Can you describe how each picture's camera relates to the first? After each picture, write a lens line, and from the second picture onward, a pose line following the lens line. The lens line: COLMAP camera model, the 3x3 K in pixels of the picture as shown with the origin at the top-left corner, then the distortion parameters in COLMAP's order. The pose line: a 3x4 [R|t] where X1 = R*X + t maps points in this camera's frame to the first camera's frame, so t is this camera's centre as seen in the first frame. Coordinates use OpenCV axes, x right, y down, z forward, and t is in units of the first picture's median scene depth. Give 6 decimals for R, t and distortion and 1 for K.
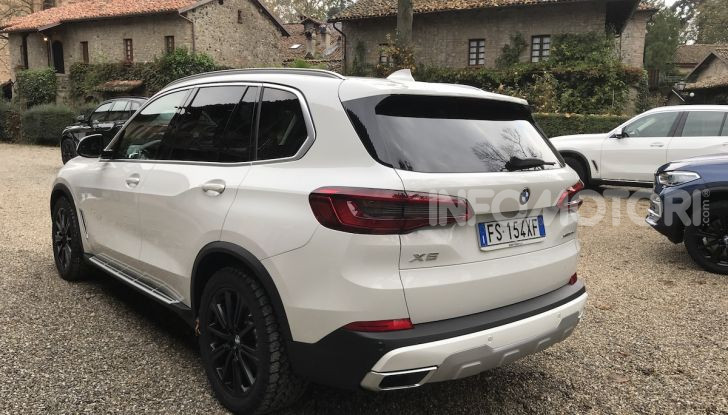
lens RADIAL K [[601.0, 0, 363.6], [0, 601.0, 198.3], [0, 0, 1]] dist [-0.002207, 0.015447]
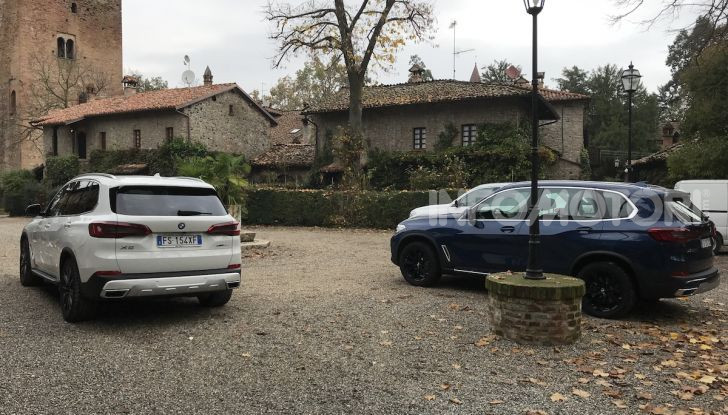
lens RADIAL K [[593.2, 0, 364.0], [0, 593.2, 207.5], [0, 0, 1]] dist [0.001132, 0.008013]
pose [[0.998901, -0.007244, -0.046309, 0.663077], [0.002159, 0.994048, -0.108925, 0.110660], [0.046822, 0.108706, 0.992971, -0.813321]]
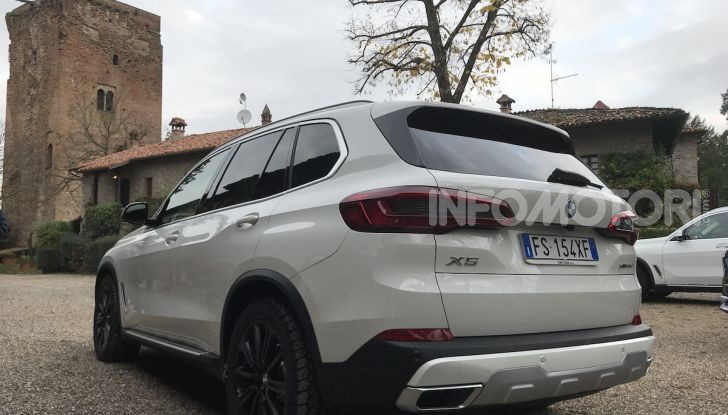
lens RADIAL K [[601.0, 0, 363.6], [0, 601.0, 198.3], [0, 0, 1]] dist [-0.002207, 0.015447]
pose [[0.996150, -0.025867, -0.083759, 0.015506], [0.006278, 0.974069, -0.226164, 0.111981], [0.087437, 0.224768, 0.970481, 0.037332]]
